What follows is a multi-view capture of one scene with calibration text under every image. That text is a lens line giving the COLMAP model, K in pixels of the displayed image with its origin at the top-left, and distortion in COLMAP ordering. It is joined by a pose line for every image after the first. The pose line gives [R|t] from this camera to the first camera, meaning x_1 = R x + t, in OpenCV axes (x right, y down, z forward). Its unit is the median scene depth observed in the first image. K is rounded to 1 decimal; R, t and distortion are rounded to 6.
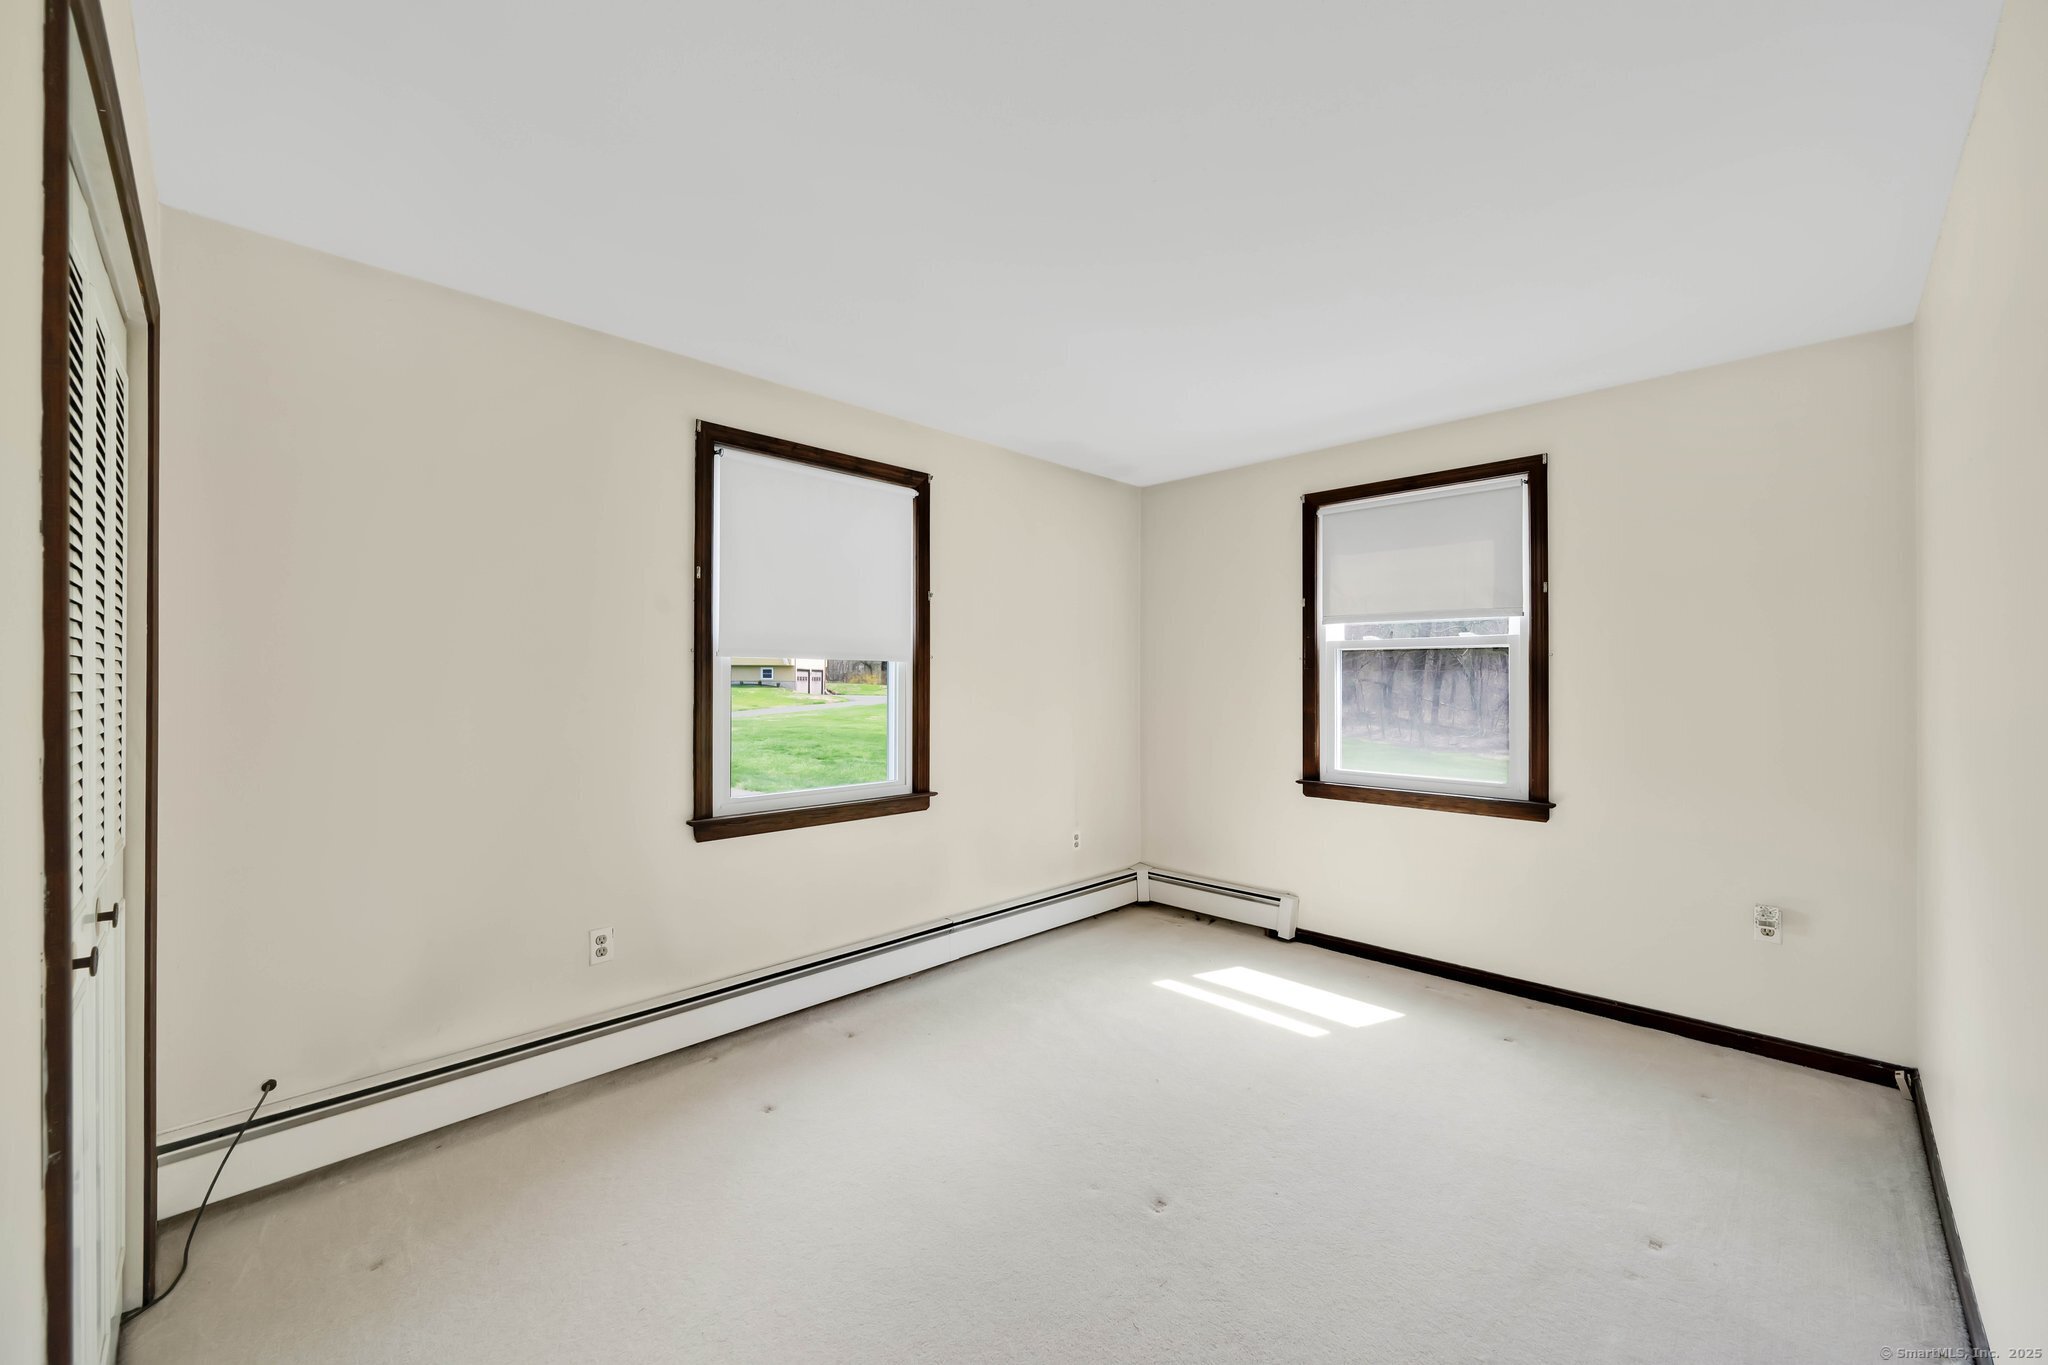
lens RADIAL K [[799.1, 0, 1032.7], [0, 799.1, 675.7], [0, 0, 1]] dist [-0.000967, -0.000137]
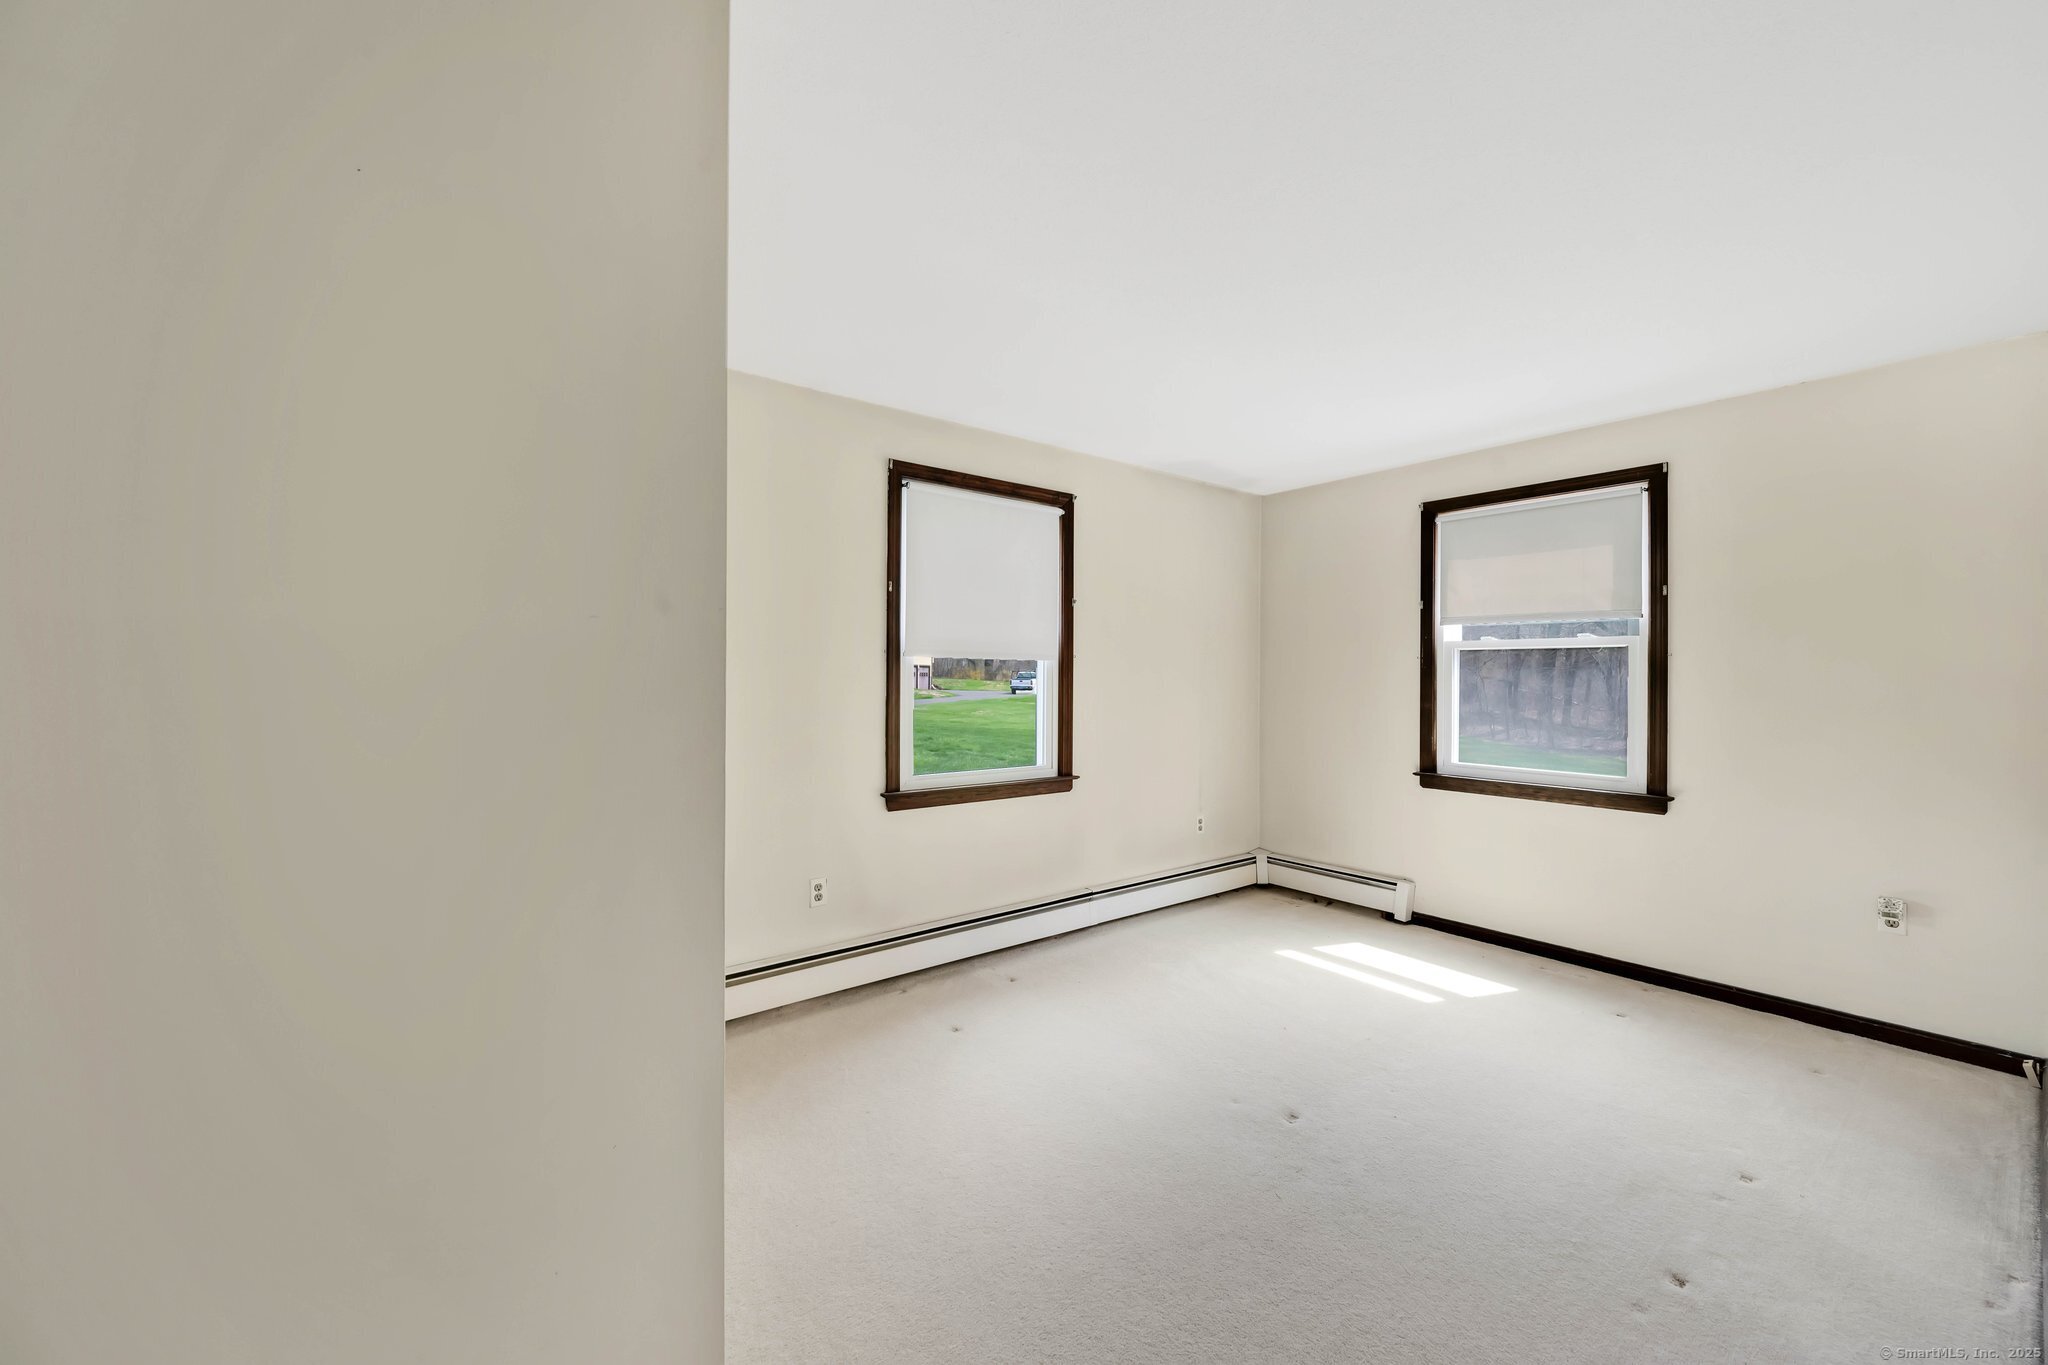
lens RADIAL K [[799.1, 0, 1032.7], [0, 799.1, 675.7], [0, 0, 1]] dist [-0.000967, -0.000137]
pose [[0.992276, 0.003713, -0.123993, -0.045954], [-0.003099, 0.999982, 0.005148, -0.001495], [0.124010, -0.004724, 0.992270, -0.130455]]
